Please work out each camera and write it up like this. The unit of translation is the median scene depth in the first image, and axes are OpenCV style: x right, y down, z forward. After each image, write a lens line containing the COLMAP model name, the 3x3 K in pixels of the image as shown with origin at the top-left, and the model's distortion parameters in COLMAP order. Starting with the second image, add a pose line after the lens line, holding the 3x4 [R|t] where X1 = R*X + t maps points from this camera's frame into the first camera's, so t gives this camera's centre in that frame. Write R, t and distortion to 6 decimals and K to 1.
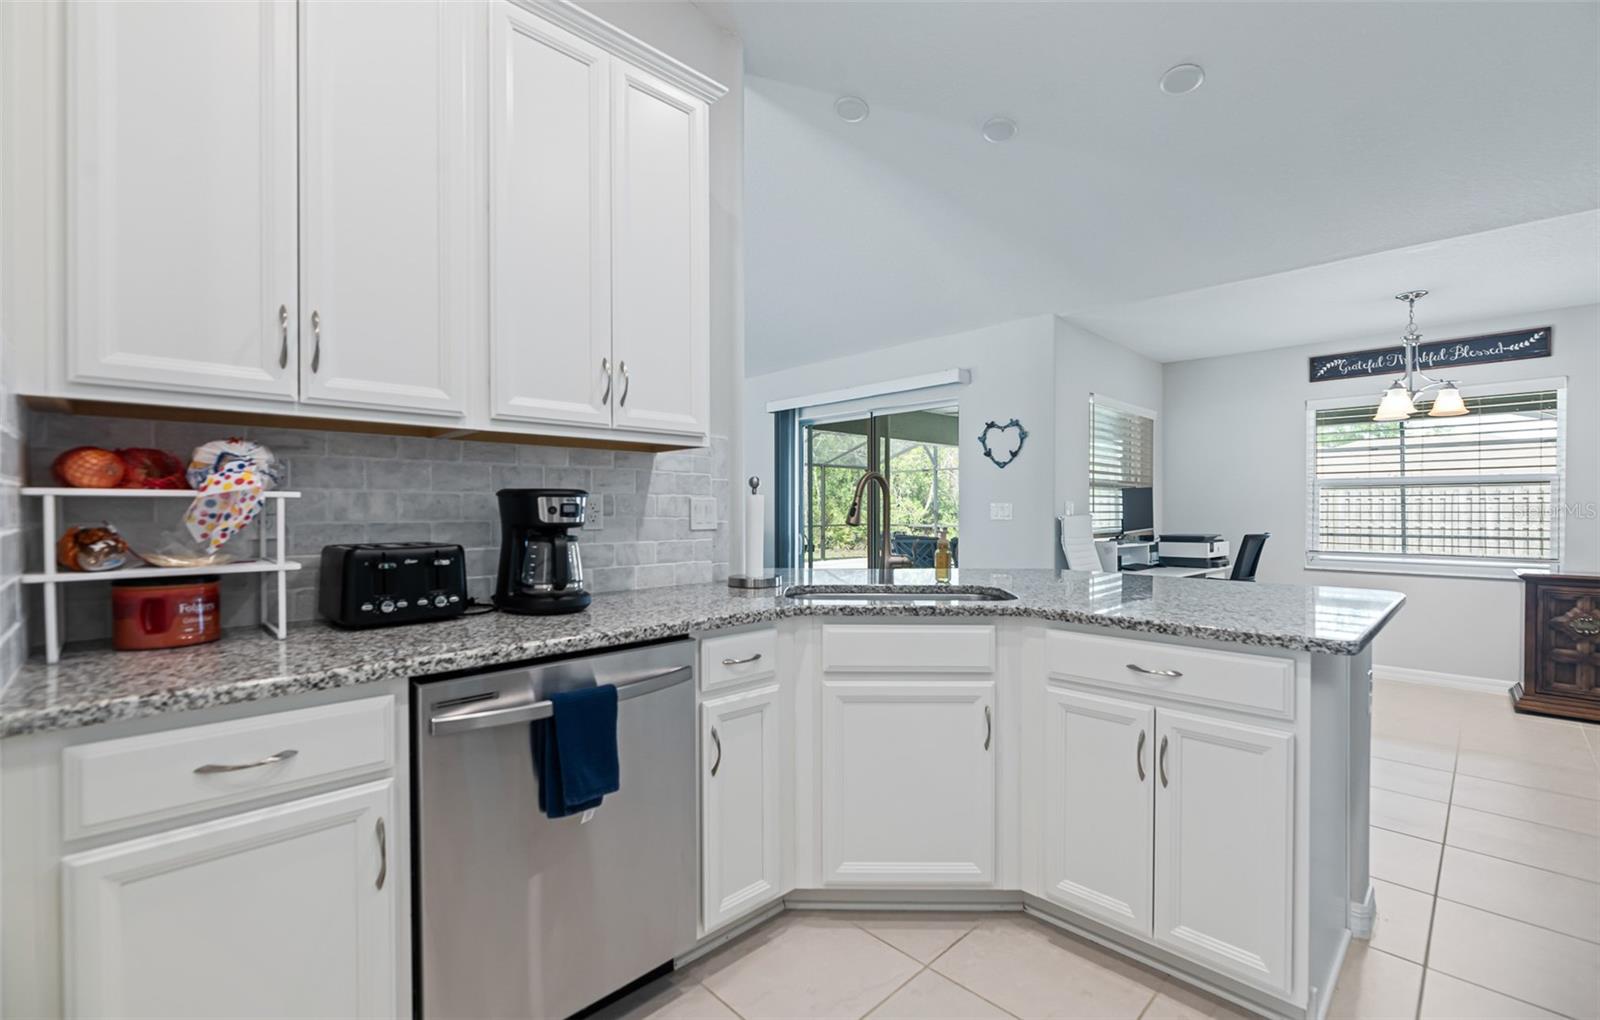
lens RADIAL K [[684.1, 0, 802.1], [0, 684.1, 514.0], [0, 0, 1]] dist [-0.001961, 0.000726]
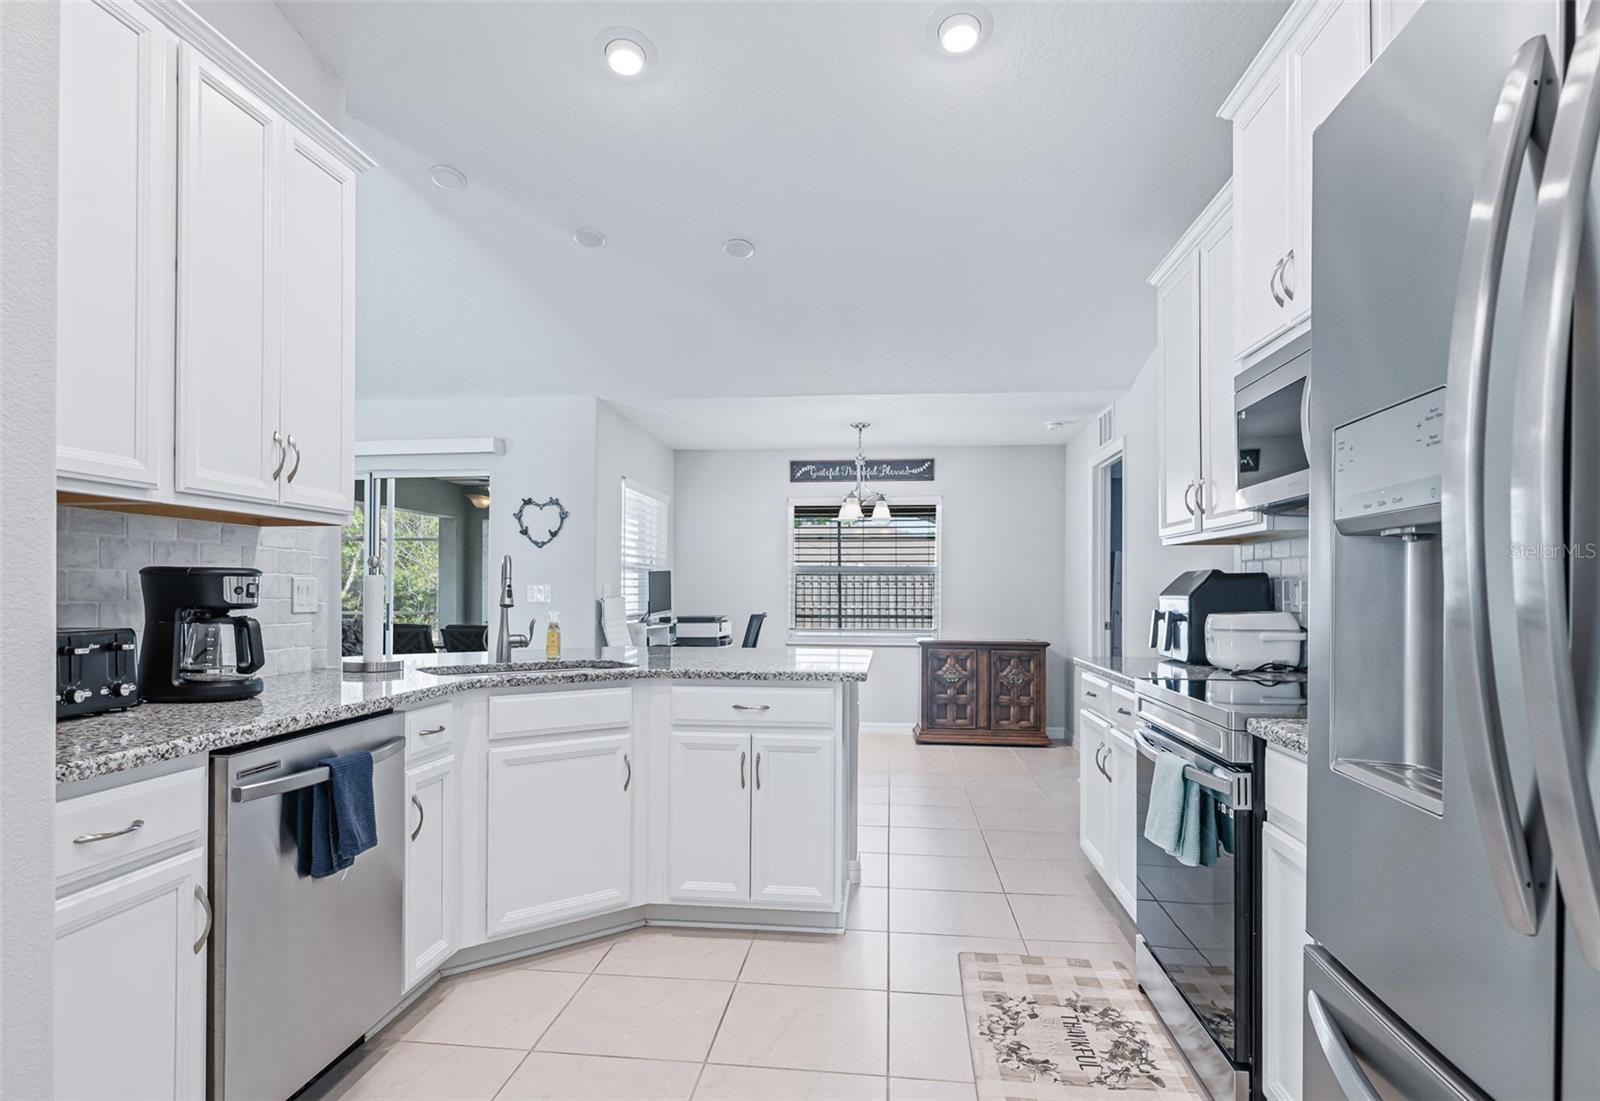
lens RADIAL K [[877.8, 0, 764.0], [0, 877.8, 588.1], [0, 0, 1]] dist [0.018126, 0.000071]
pose [[0.795990, 0.005806, 0.605282, -0.455746], [0.000565, 0.999946, -0.010334, 0.004043], [-0.605309, 0.008568, 0.795944, -0.367479]]
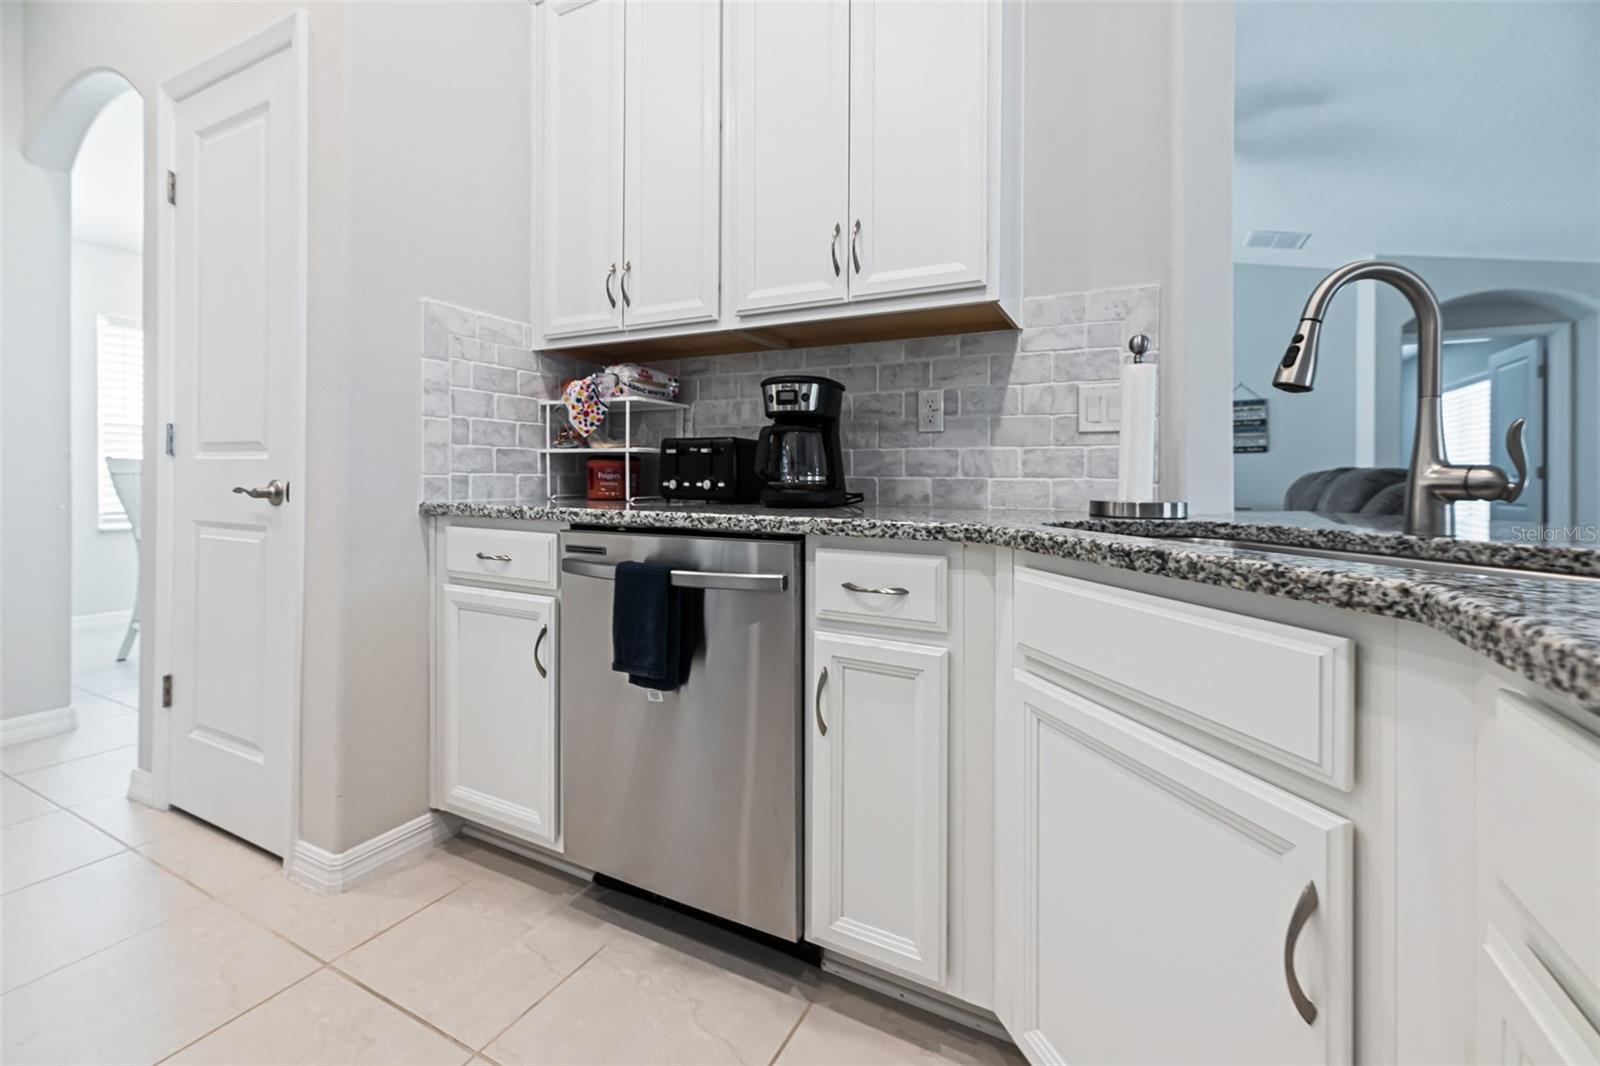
lens RADIAL K [[658.3, 0, 811.2], [0, 658.3, 482.1], [0, 0, 1]] dist [0.003473, 0.000583]
pose [[0.320660, 0.010126, -0.947140, 0.463074], [-0.018908, 0.999812, 0.004288, 0.092843], [0.947006, 0.016534, 0.320791, 0.653262]]
